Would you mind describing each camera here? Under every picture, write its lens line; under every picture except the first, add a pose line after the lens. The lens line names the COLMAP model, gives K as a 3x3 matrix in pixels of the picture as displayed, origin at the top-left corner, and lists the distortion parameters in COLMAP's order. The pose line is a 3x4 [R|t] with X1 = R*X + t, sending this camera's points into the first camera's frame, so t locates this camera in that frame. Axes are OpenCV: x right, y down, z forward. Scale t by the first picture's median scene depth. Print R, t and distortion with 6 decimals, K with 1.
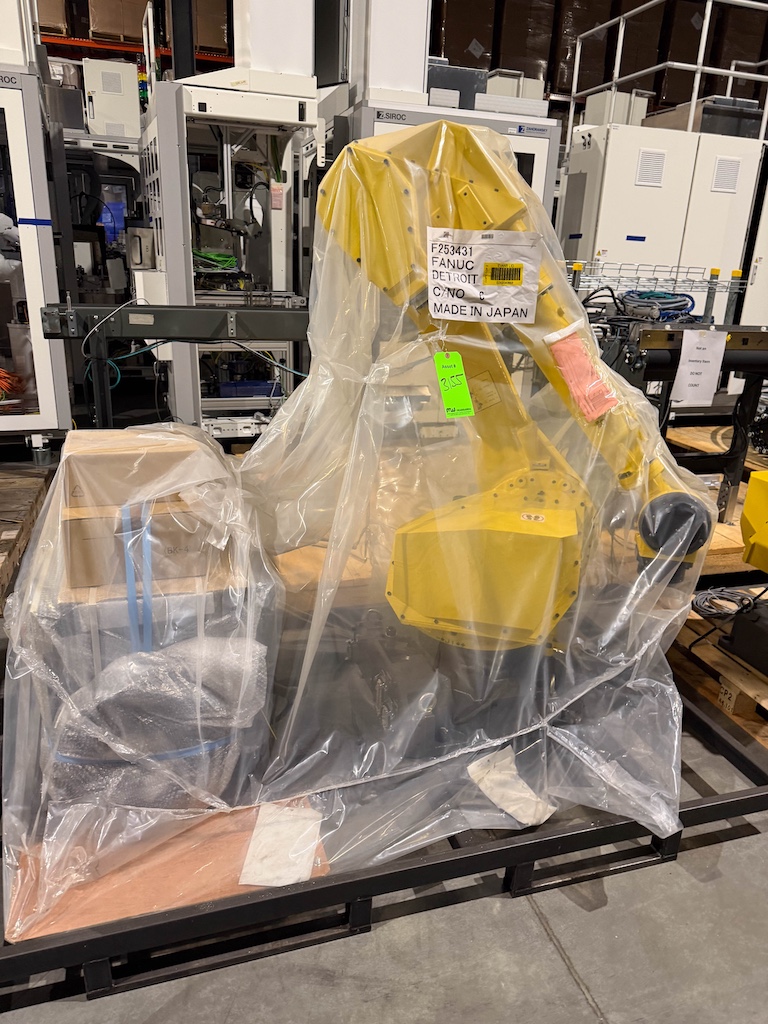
lens RADIAL K [[741.9, 0, 384.0], [0, 741.9, 512.0], [0, 0, 1]] dist [-0.005932, -0.001832]
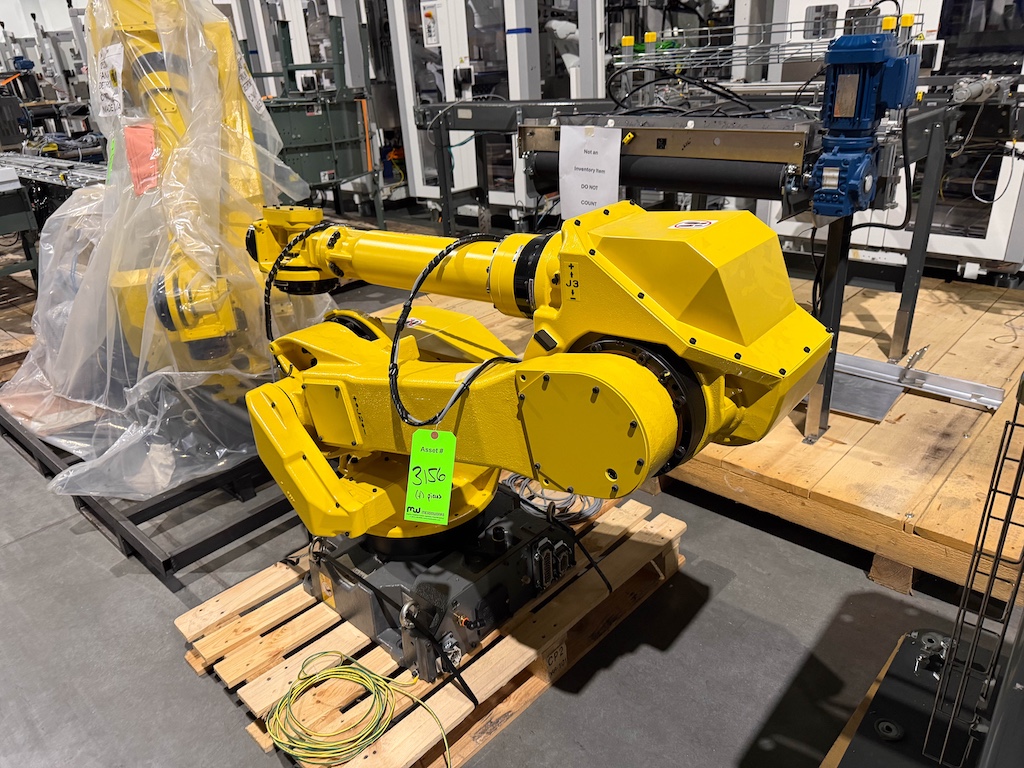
lens RADIAL K [[741.9, 0, 512.0], [0, 741.9, 384.0], [0, 0, 1]] dist [-0.005932, -0.001832]
pose [[0.509951, 0.288038, -0.810546, 1.011909], [-0.206339, 0.955722, 0.209810, -0.137403], [0.835089, 0.060255, 0.546804, 0.542681]]
